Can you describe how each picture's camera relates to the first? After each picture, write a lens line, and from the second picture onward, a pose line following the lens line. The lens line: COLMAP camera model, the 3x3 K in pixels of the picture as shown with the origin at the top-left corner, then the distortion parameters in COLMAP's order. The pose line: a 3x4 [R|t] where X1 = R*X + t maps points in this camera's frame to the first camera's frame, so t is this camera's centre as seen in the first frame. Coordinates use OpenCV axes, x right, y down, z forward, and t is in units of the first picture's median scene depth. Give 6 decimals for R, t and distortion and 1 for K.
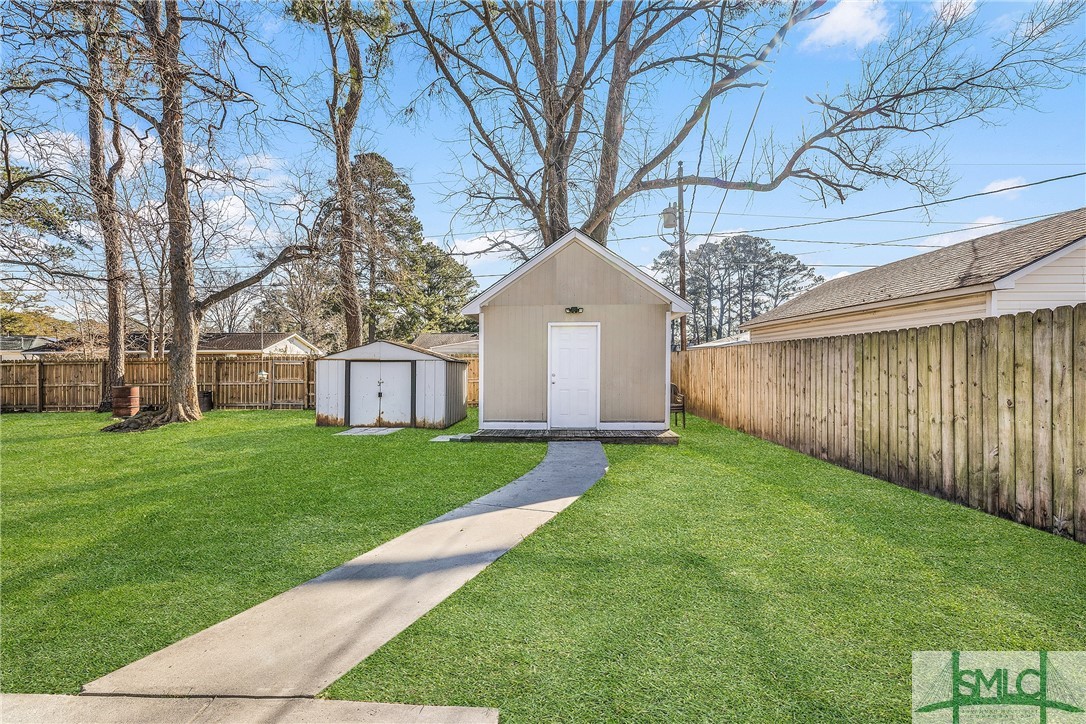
lens RADIAL K [[453.0, 0, 541.8], [0, 453.0, 362.1], [0, 0, 1]] dist [-0.000321, -0.000055]
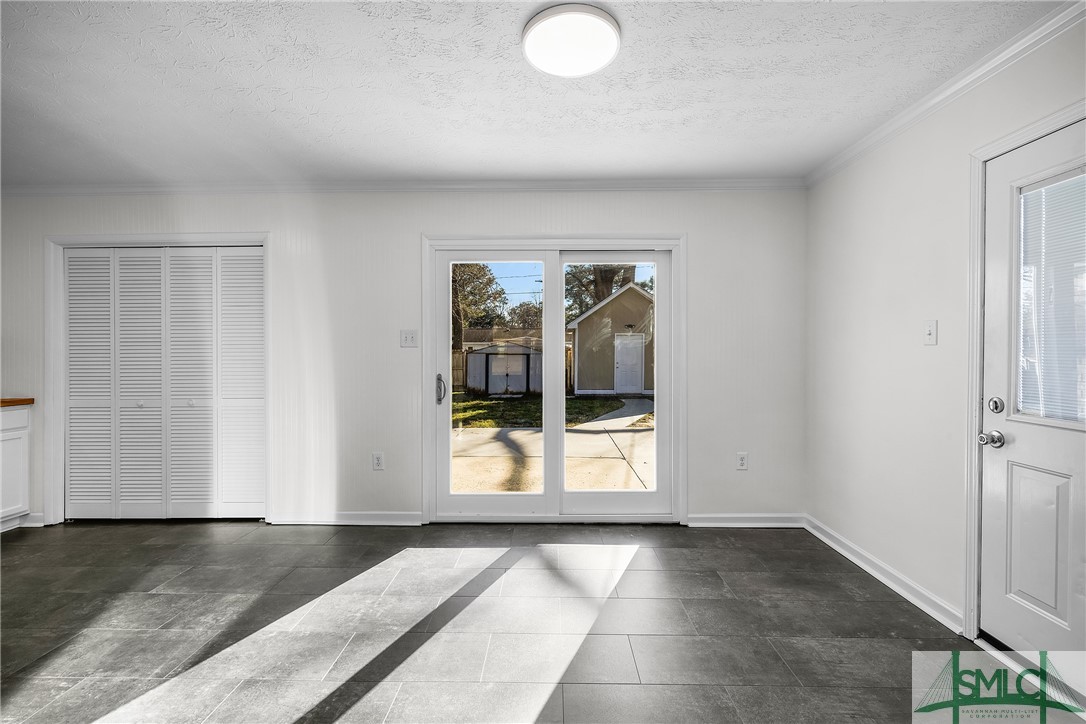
lens RADIAL K [[453.0, 0, 544.4], [0, 453.0, 358.6], [0, 0, 1]] dist [-0.000321, -0.000055]
pose [[0.999999, -0.000873, -0.001034, -0.221232], [0.000884, 0.999946, 0.010328, -0.003944], [0.001025, -0.010329, 0.999946, -0.662741]]
